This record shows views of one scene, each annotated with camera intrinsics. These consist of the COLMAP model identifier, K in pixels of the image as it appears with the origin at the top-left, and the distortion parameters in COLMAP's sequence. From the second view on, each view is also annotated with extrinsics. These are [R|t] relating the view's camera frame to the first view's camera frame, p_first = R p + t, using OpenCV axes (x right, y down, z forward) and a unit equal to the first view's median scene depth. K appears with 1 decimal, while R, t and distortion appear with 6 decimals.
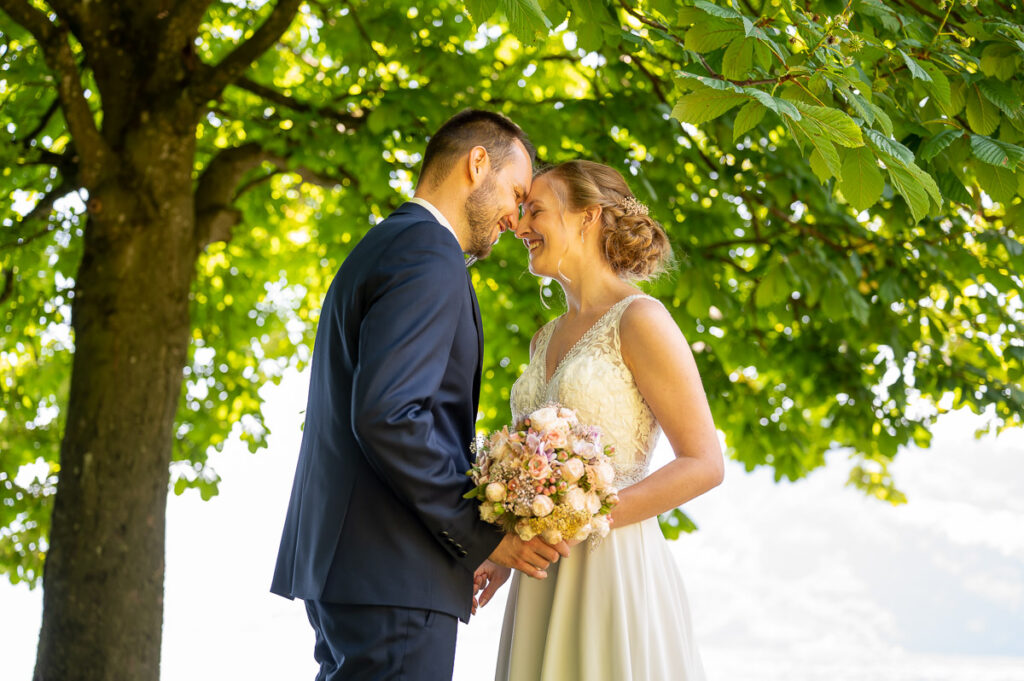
lens RADIAL K [[1487.7, 0, 507.8], [0, 1487.7, 354.4], [0, 0, 1]] dist [-0.011570, 0.015967]
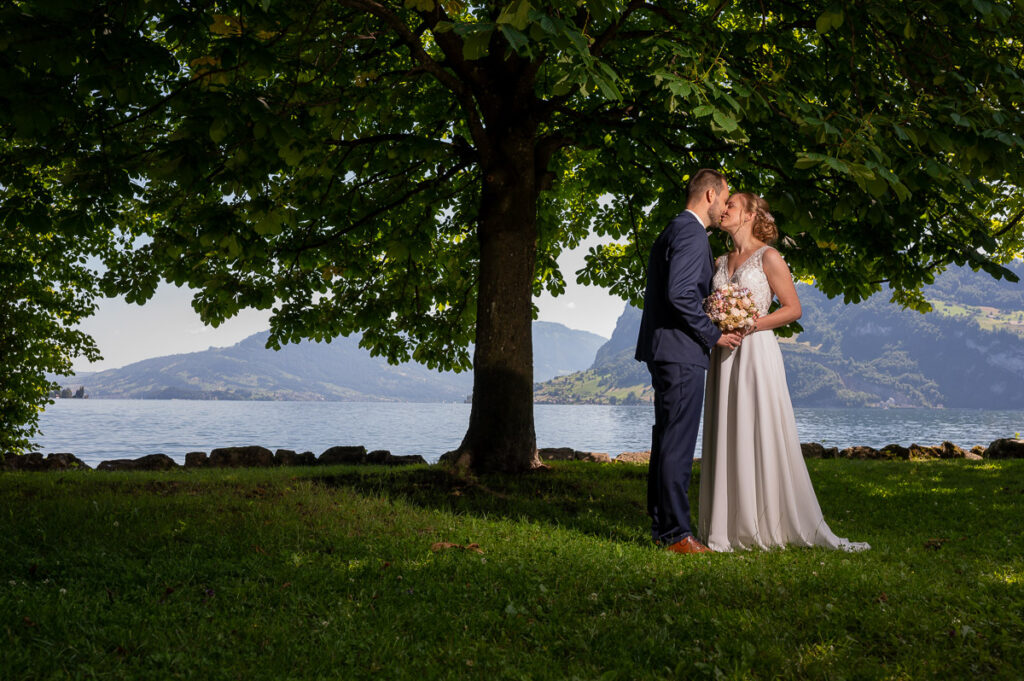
lens RADIAL K [[973.9, 0, 512.9], [0, 973.9, 344.2], [0, 0, 1]] dist [0.002595, -0.001975]
pose [[0.986943, -0.023664, -0.159319, -0.041340], [0.043838, 0.991272, 0.124329, -0.038364], [0.154987, -0.129690, 0.979367, -0.293545]]
